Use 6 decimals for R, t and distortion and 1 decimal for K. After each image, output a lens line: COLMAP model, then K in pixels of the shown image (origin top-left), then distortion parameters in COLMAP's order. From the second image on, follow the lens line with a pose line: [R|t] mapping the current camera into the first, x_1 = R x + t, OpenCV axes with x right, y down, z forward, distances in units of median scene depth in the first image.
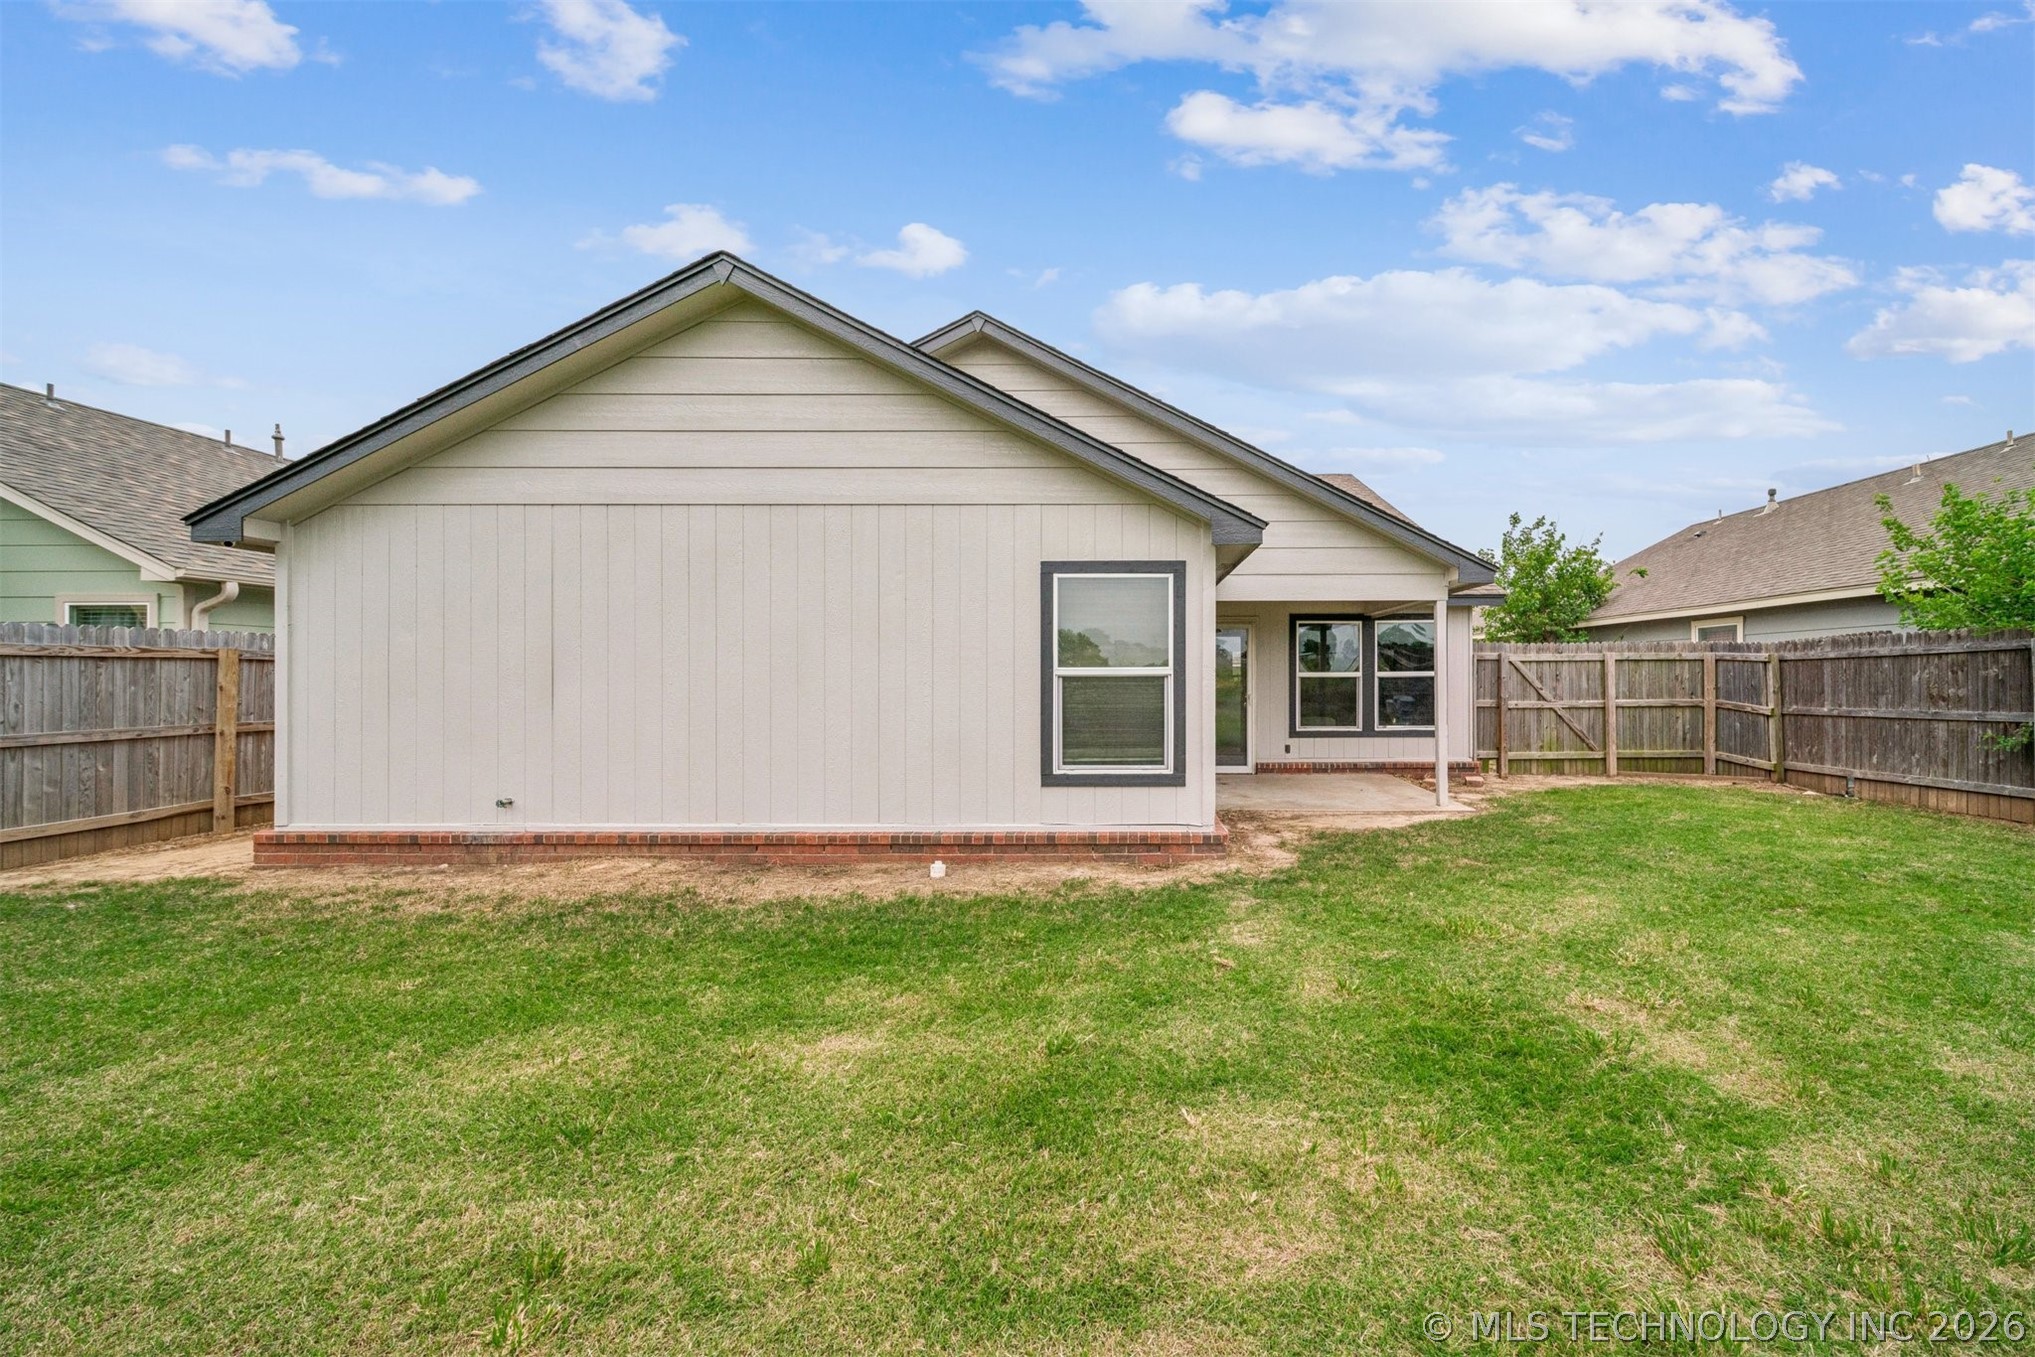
lens RADIAL K [[729.9, 0, 1017.5], [0, 729.9, 678.5], [0, 0, 1]] dist [0.000488, 0.000077]
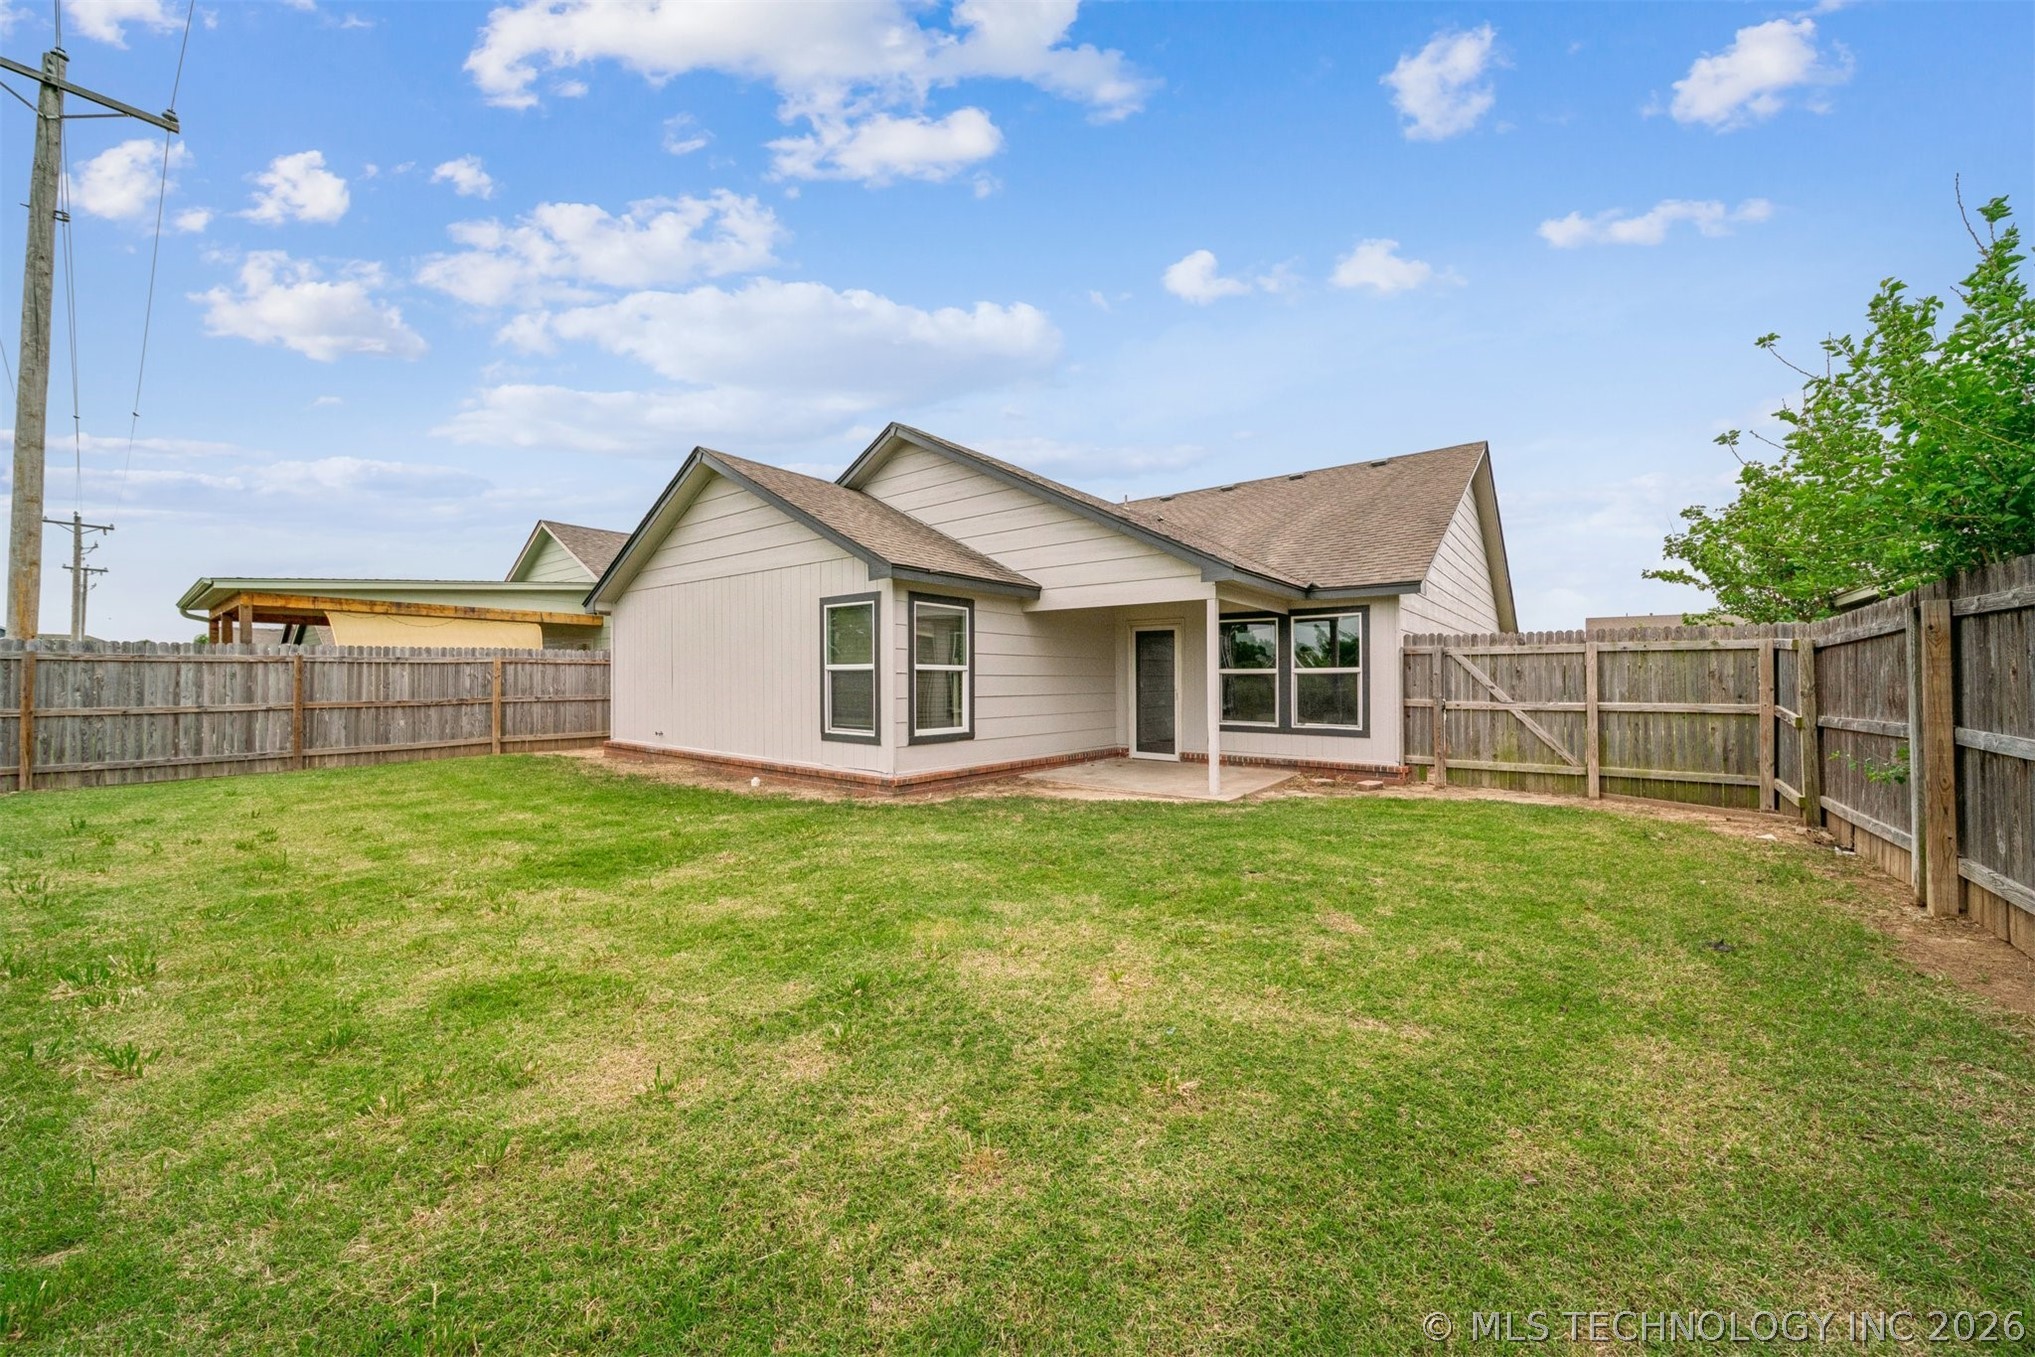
lens RADIAL K [[698.0, 0, 1051.8], [0, 698.0, 681.6], [0, 0, 1]] dist [0.000388, 0.000001]
pose [[0.809175, 0.006369, -0.587534, 0.779568], [-0.005659, 0.999979, 0.003046, 0.007739], [0.587541, 0.000860, 0.809194, 0.040427]]
